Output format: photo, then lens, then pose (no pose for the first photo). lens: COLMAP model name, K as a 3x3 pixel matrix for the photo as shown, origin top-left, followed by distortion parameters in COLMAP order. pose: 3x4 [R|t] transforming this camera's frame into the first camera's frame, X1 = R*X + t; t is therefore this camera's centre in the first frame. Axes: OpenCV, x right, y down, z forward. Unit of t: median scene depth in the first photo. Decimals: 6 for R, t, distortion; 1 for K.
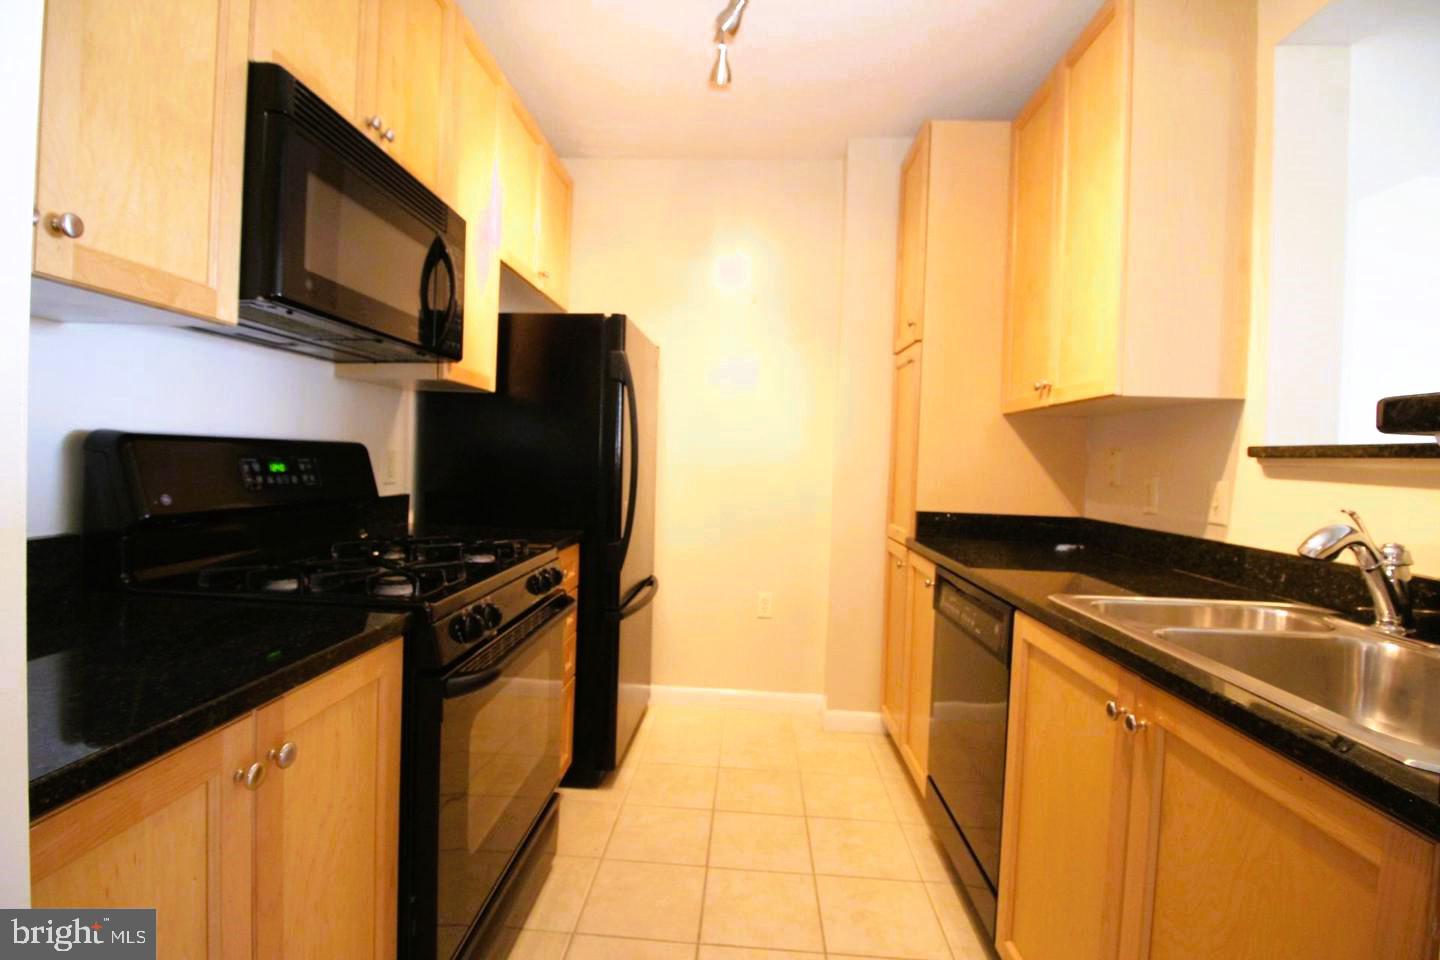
lens RADIAL K [[664.9, 0, 712.5], [0, 664.9, 469.9], [0, 0, 1]] dist [-0.010981, -0.004532]
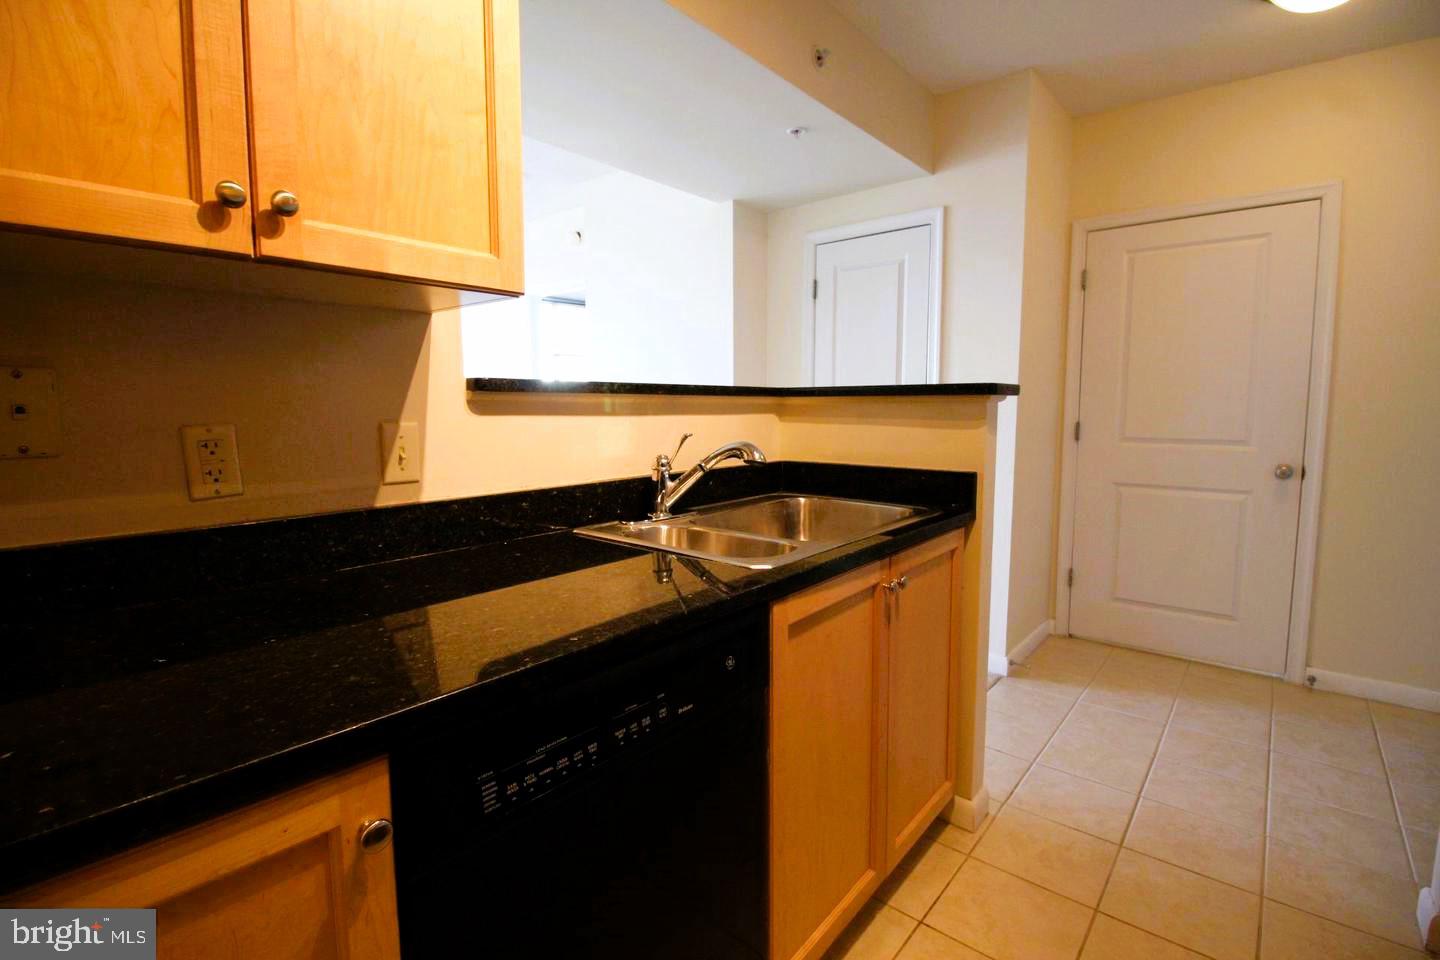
lens RADIAL K [[663.4, 0, 708.6], [0, 663.4, 481.2], [0, 0, 1]] dist [-0.014793, -0.002601]
pose [[-0.788146, -0.106593, 0.606188, 0.053204], [-0.015035, 0.987930, 0.154171, -0.034525], [-0.615304, 0.112396, -0.780236, 1.289186]]
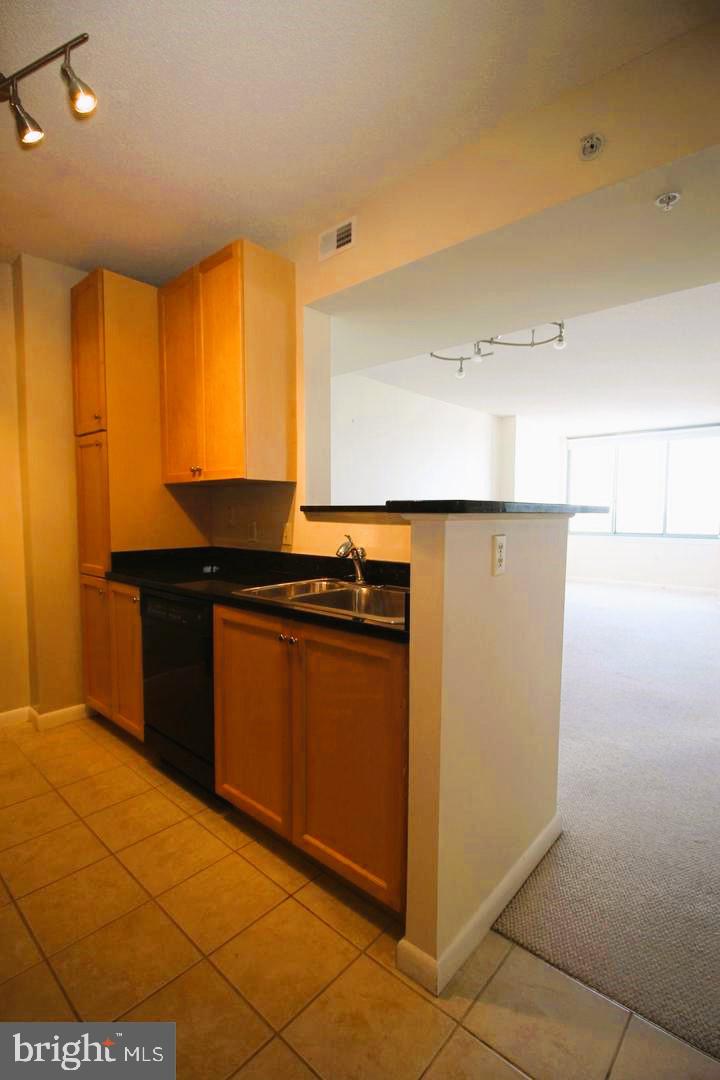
lens RADIAL K [[498.6, 0, 358.3], [0, 498.6, 550.7], [0, 0, 1]] dist [-0.010981, -0.004532]
pose [[0.619036, -0.092786, 0.779862, -0.260199], [0.032743, 0.995182, 0.092413, -0.029915], [-0.784680, -0.031672, 0.619092, -0.093220]]
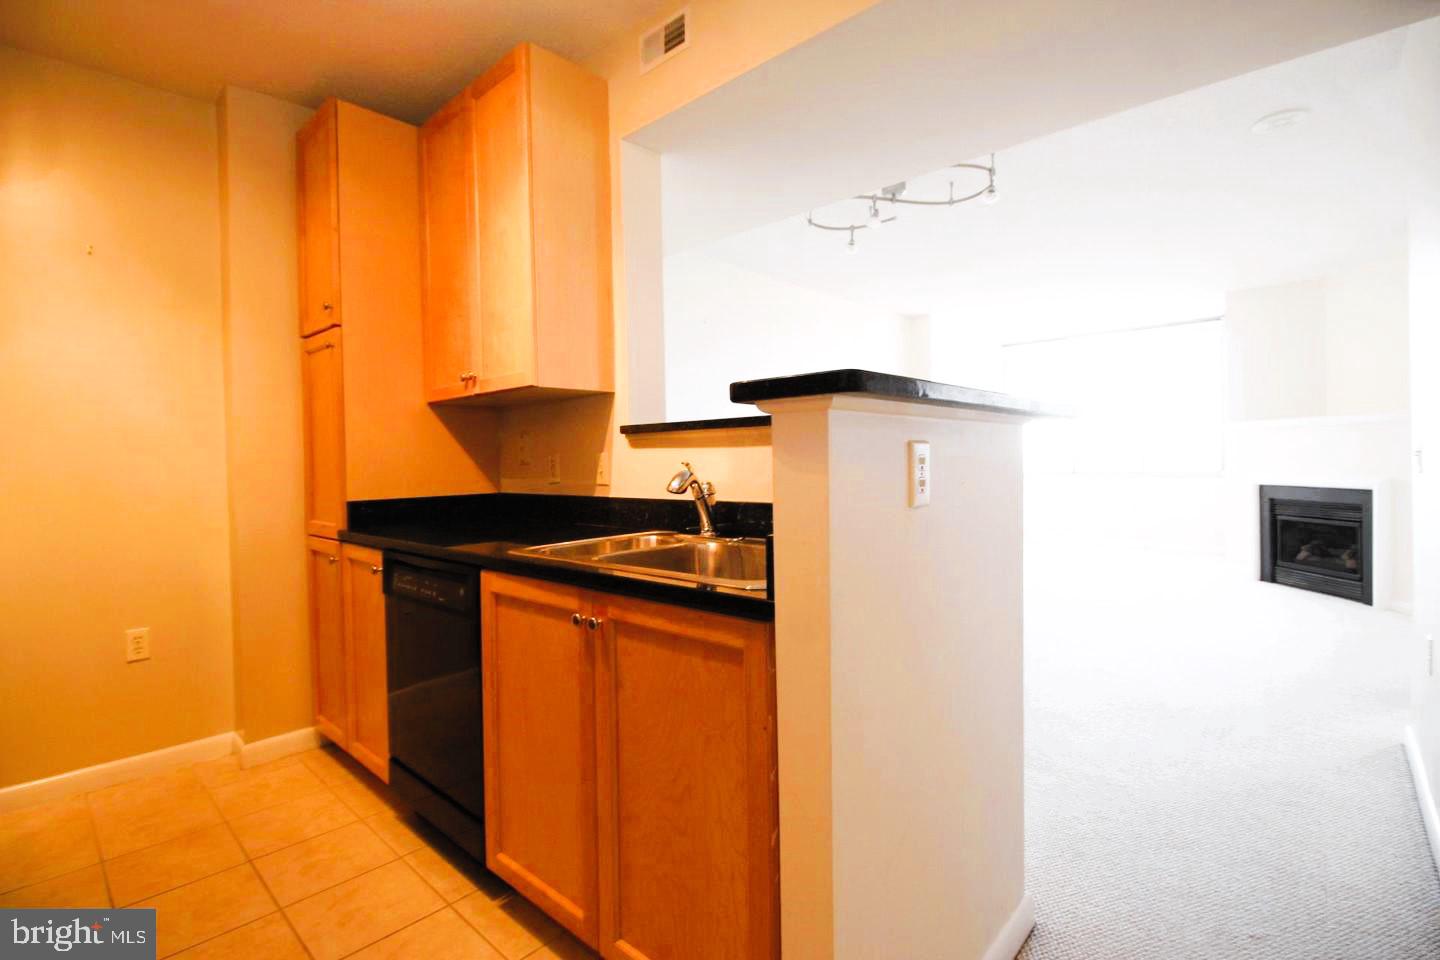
lens RADIAL K [[663.4, 0, 713.4], [0, 663.4, 473.5], [0, 0, 1]] dist [-0.014793, -0.002601]
pose [[0.630452, -0.062427, 0.773714, -0.133273], [0.055534, 0.997834, 0.035259, 0.022598], [-0.774239, 0.020738, 0.632553, -0.032608]]
